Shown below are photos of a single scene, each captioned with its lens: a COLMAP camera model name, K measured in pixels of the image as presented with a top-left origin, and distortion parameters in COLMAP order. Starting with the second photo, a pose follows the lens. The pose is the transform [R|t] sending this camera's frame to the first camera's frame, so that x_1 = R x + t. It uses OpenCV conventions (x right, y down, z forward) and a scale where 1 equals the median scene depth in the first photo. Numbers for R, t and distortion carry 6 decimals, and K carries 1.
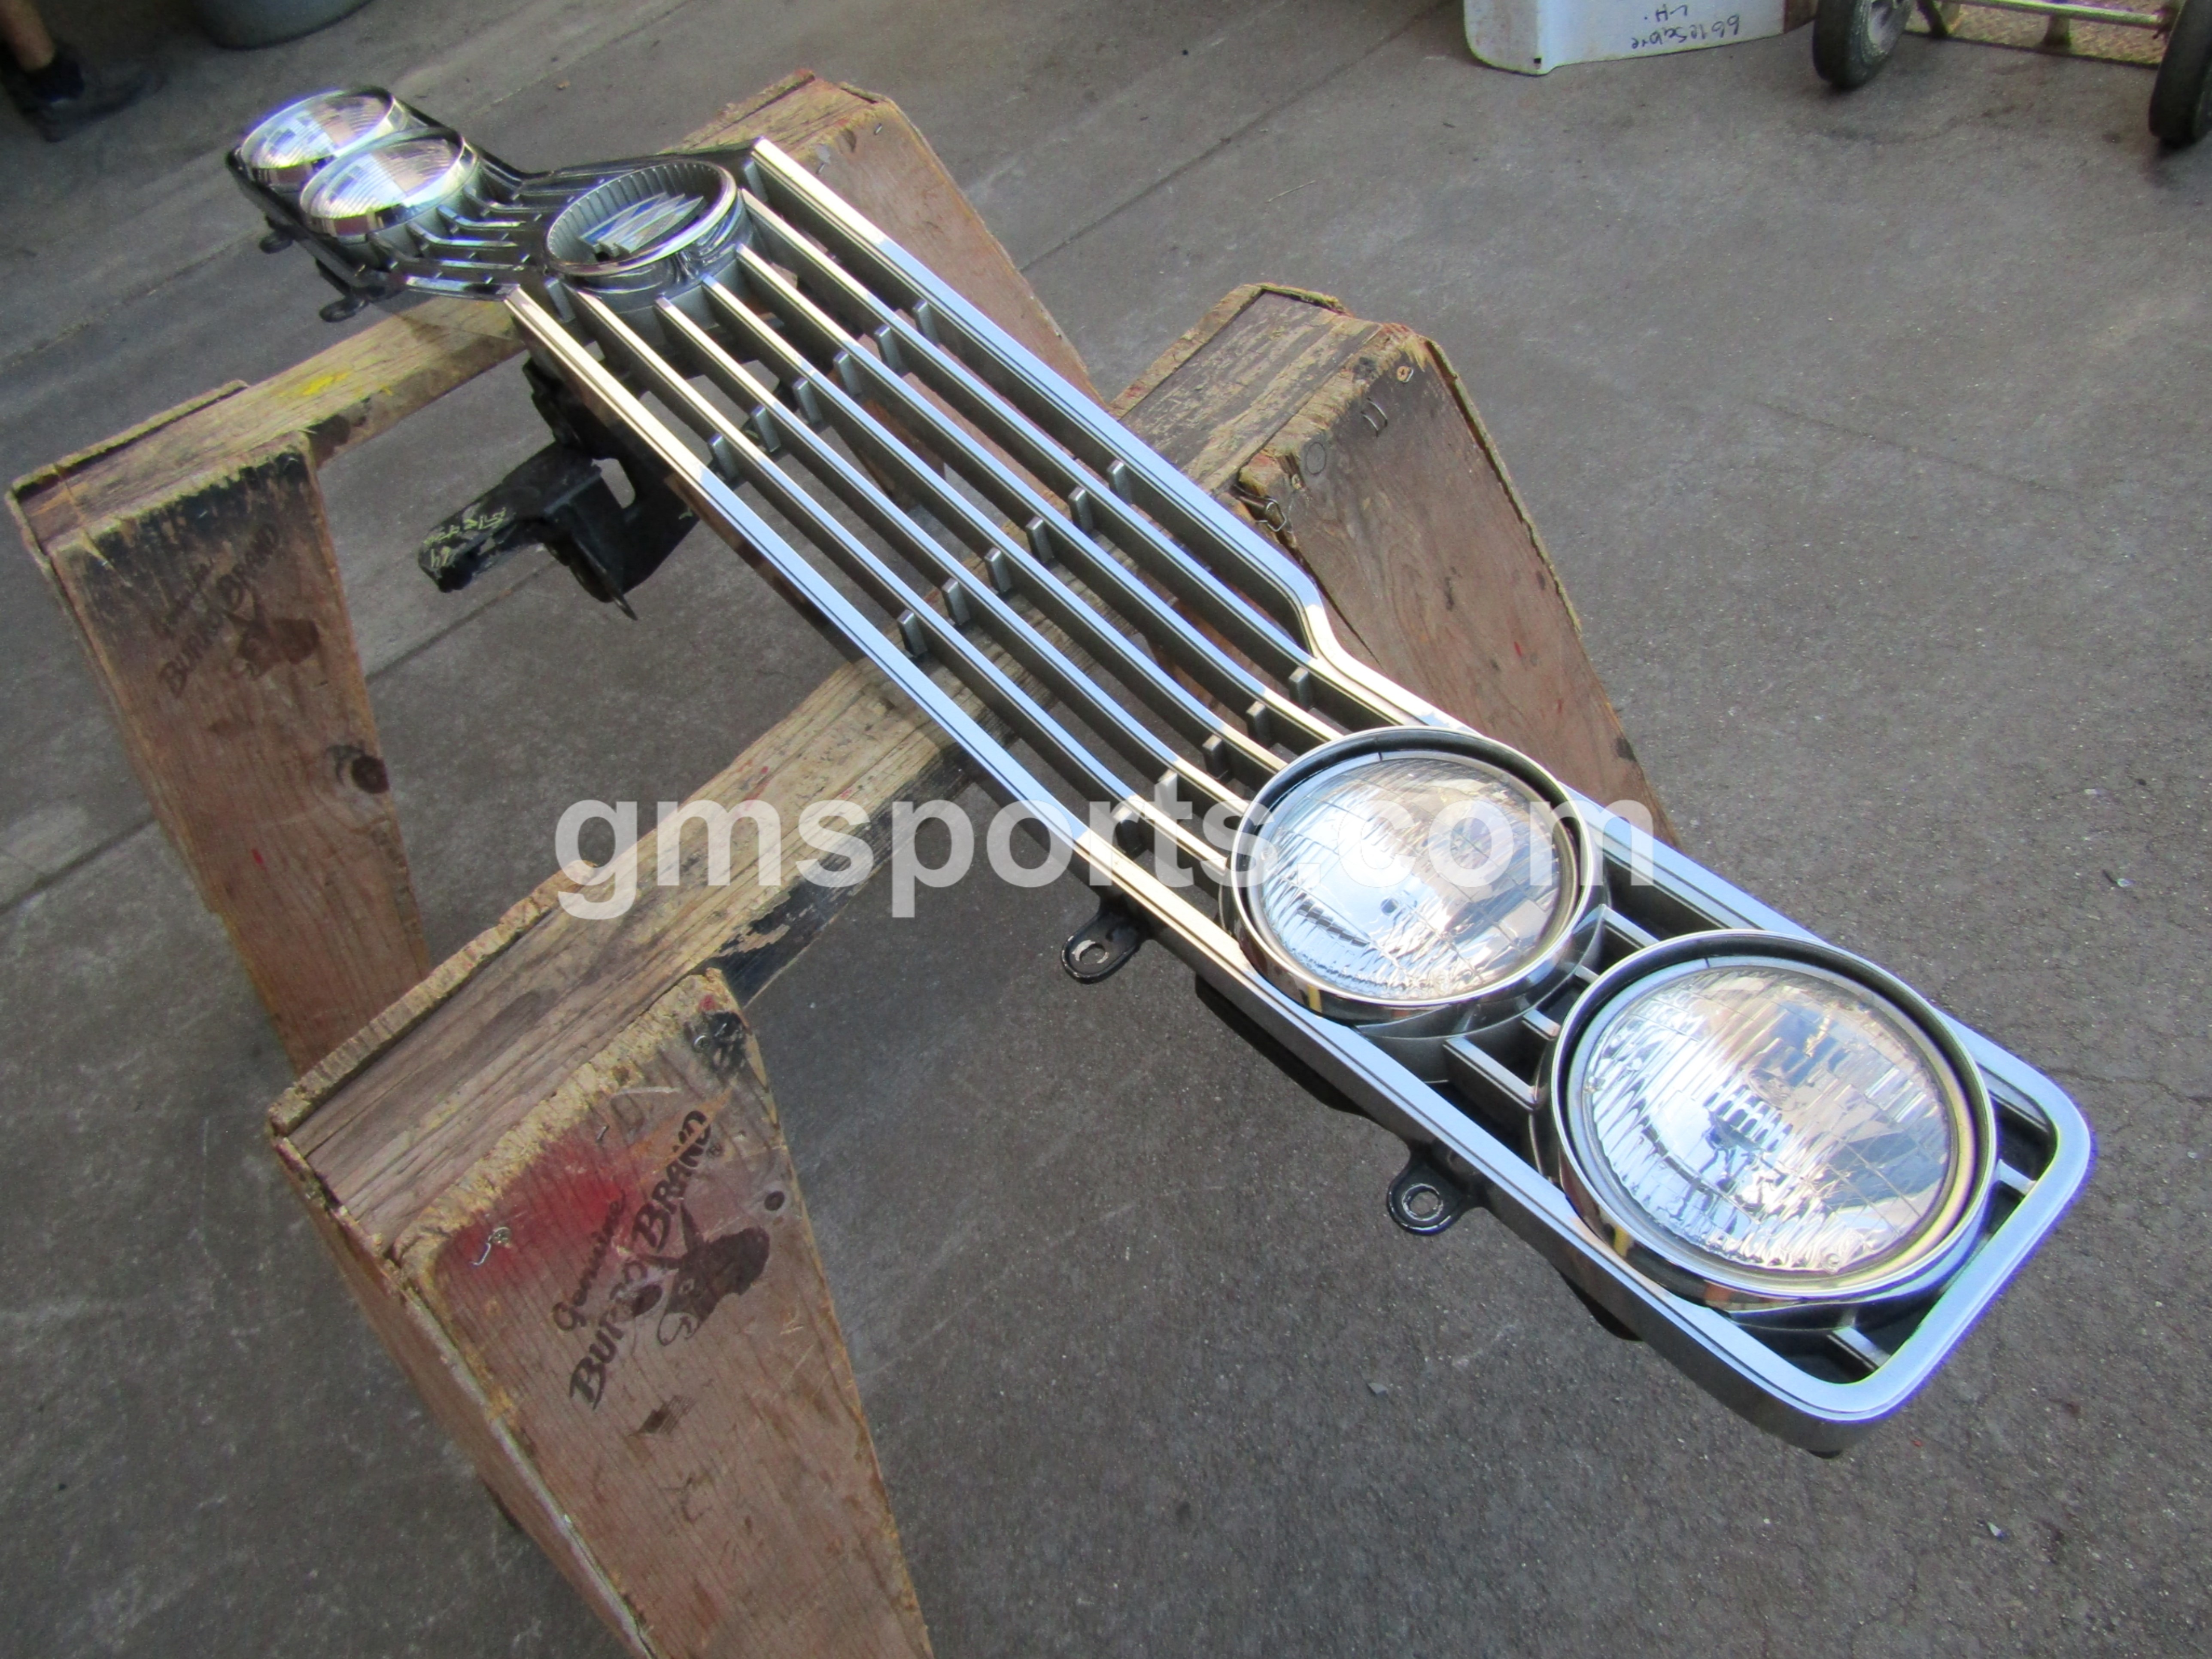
lens RADIAL K [[1562.6, 0, 1107.2], [0, 1562.6, 820.8], [0, 0, 1]] dist [-0.003927, -0.005107]
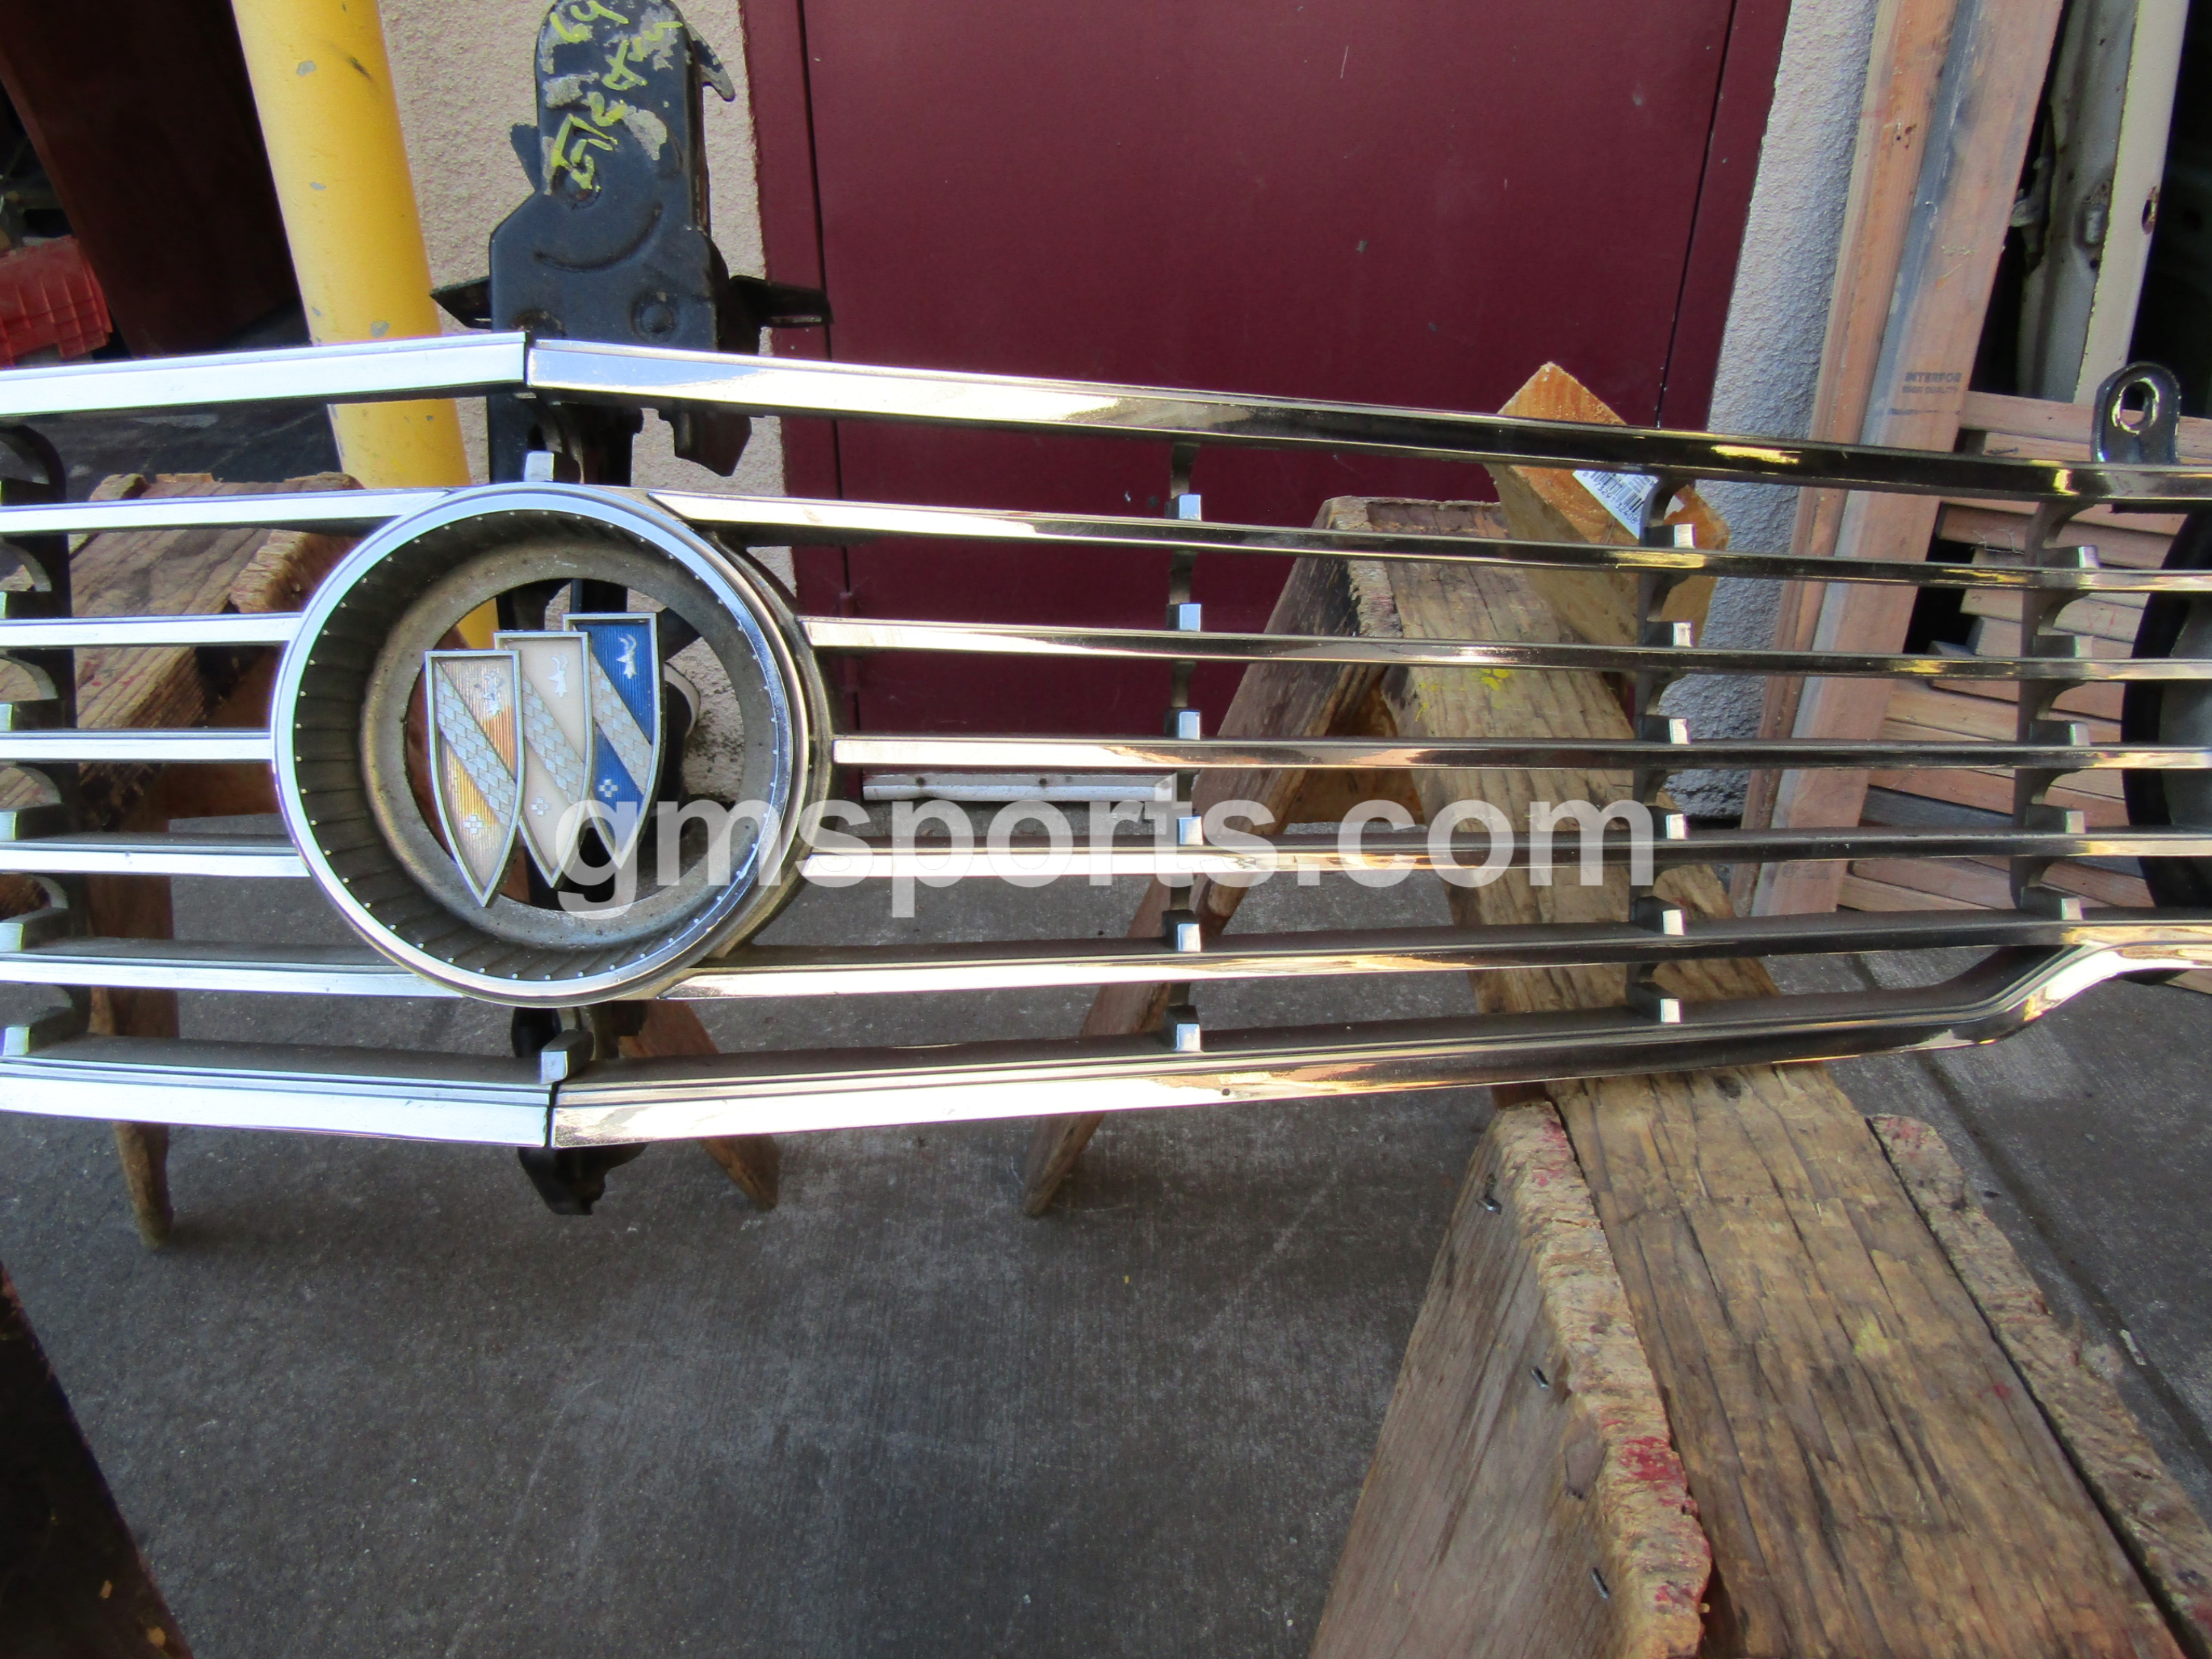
lens RADIAL K [[1562.6, 0, 1124.4], [0, 1562.6, 837.1], [0, 0, 1]] dist [-0.003927, -0.005107]
pose [[-0.616257, 0.558573, -0.555178, -0.033303], [-0.529615, 0.227801, 0.817077, -0.735048], [0.582867, 0.797560, 0.155445, 0.896687]]
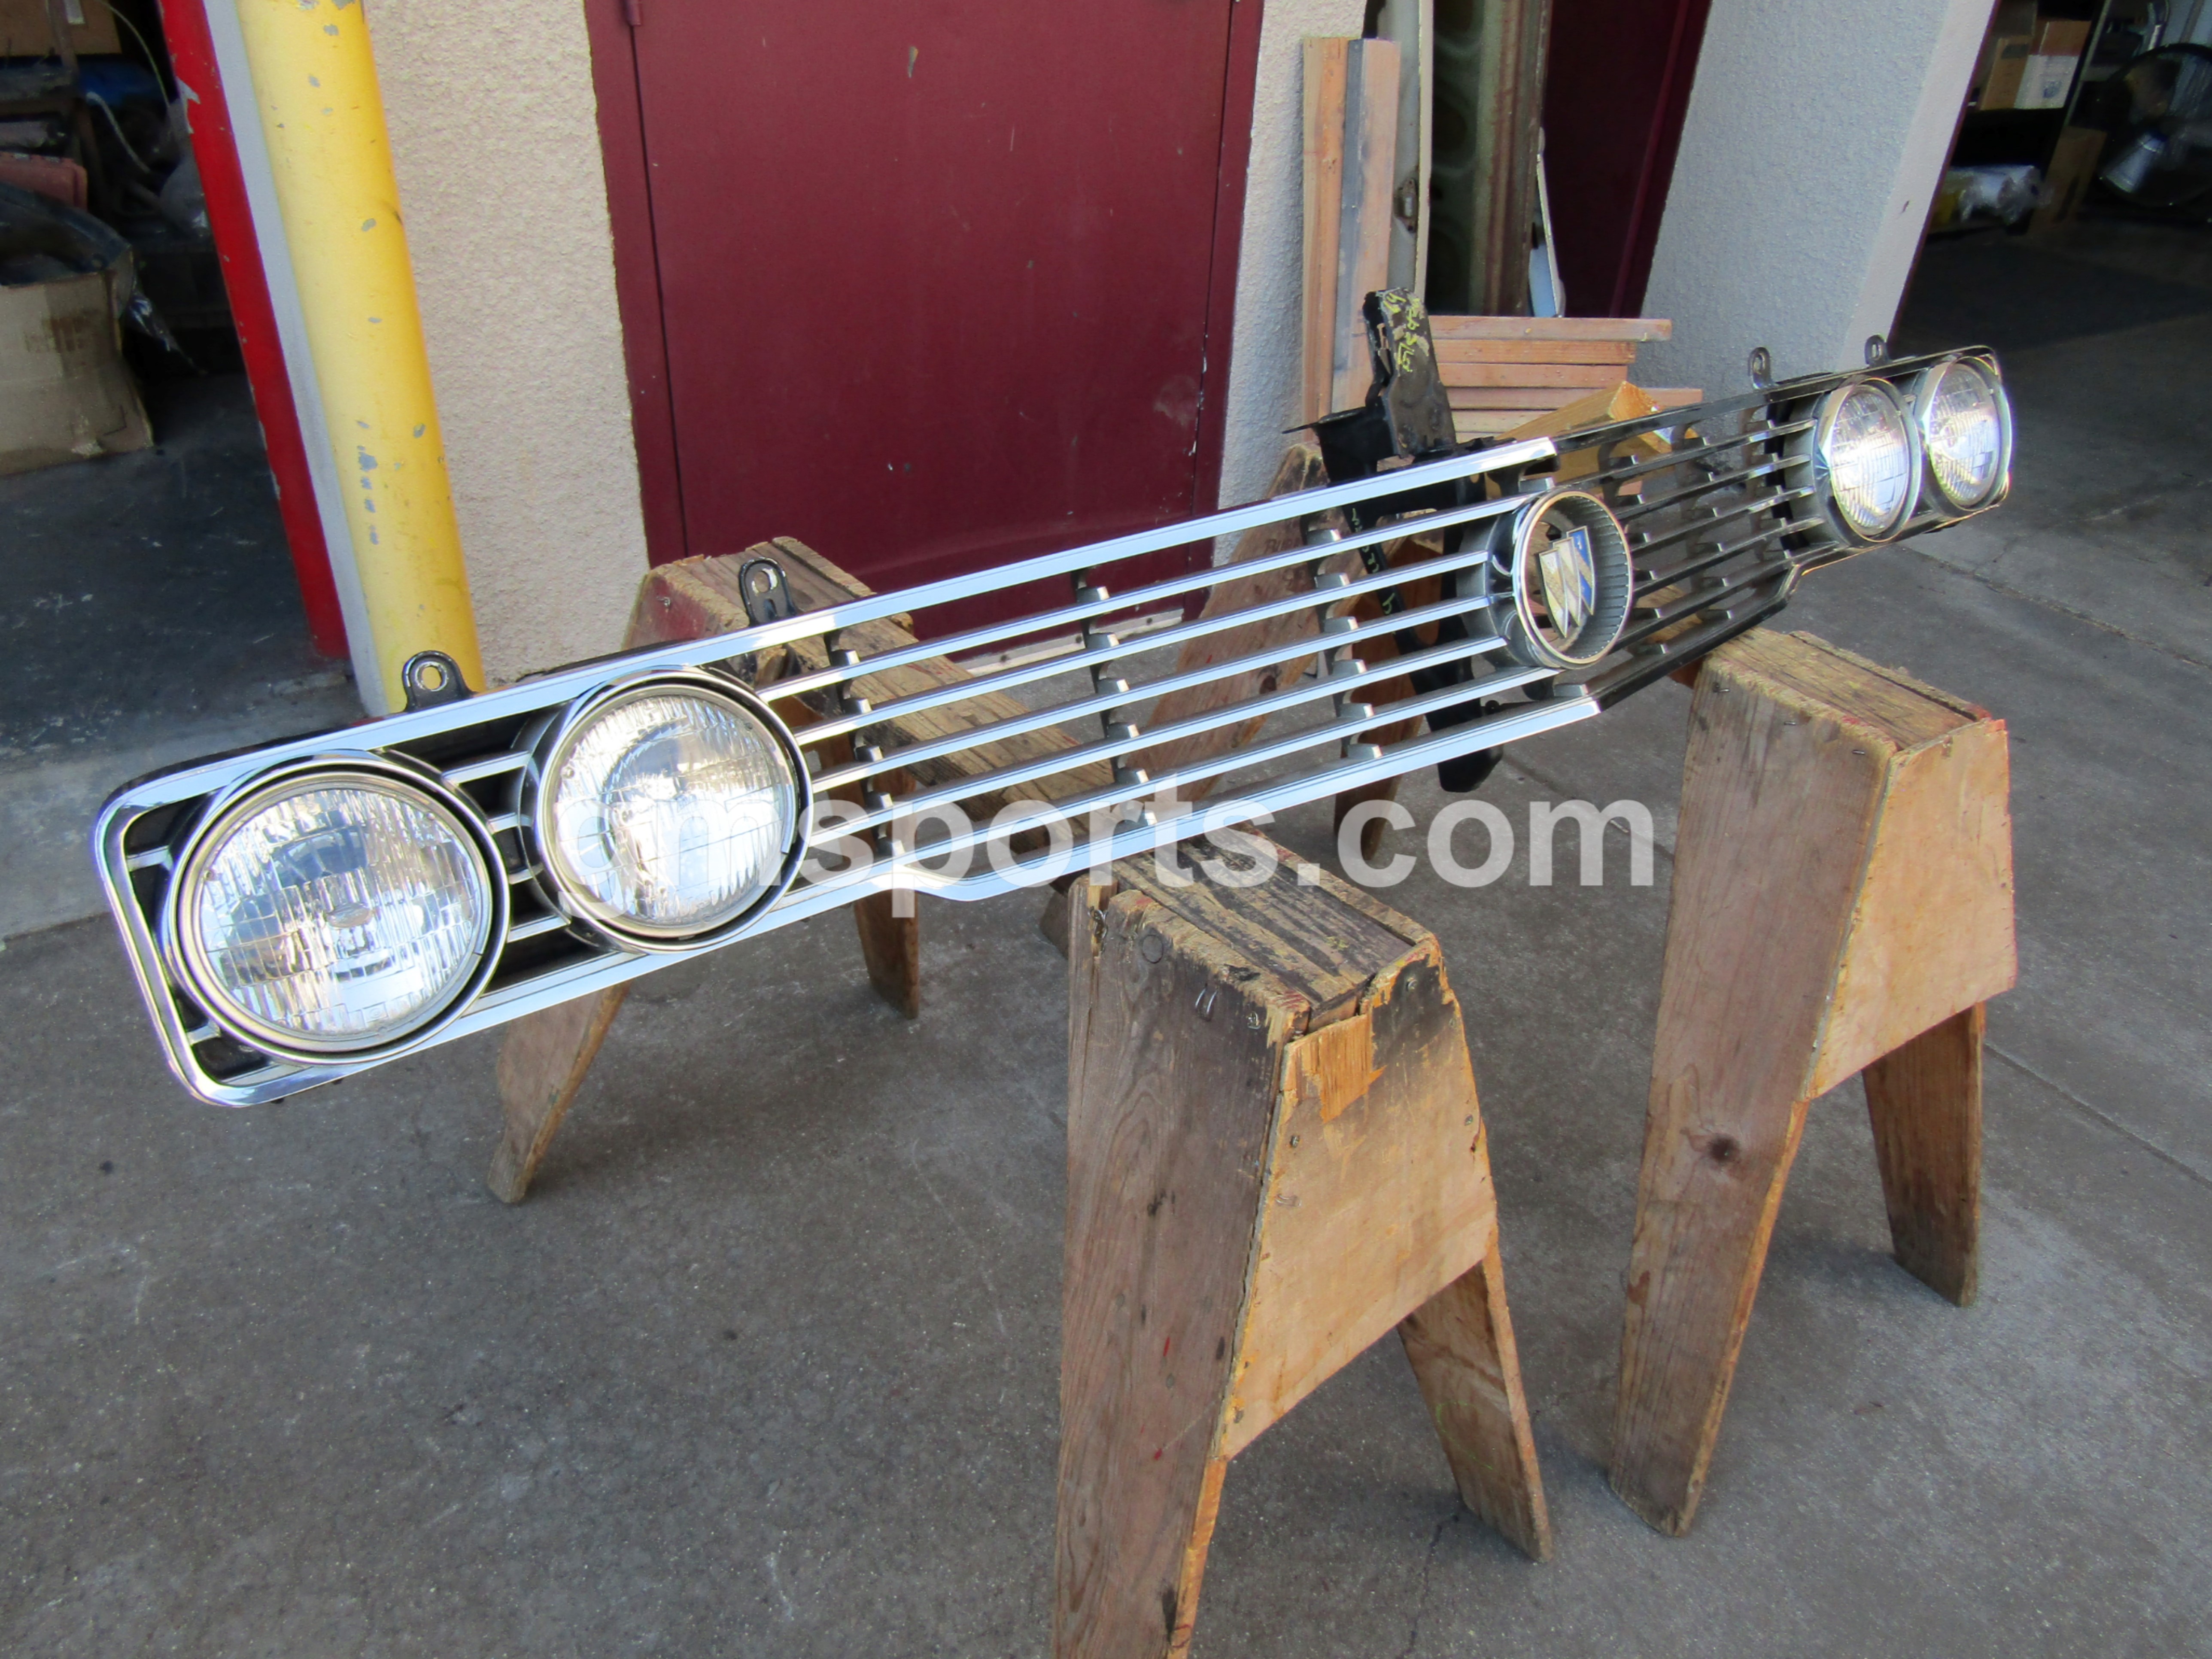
lens RADIAL K [[1562.6, 0, 1116.7], [0, 1562.6, 835.5], [0, 0, 1]] dist [-0.003927, -0.005107]
pose [[-0.088862, 0.700003, -0.708590, 0.655590], [-0.793128, 0.380621, 0.475473, -0.580287], [0.602537, 0.604254, 0.521369, 0.294829]]
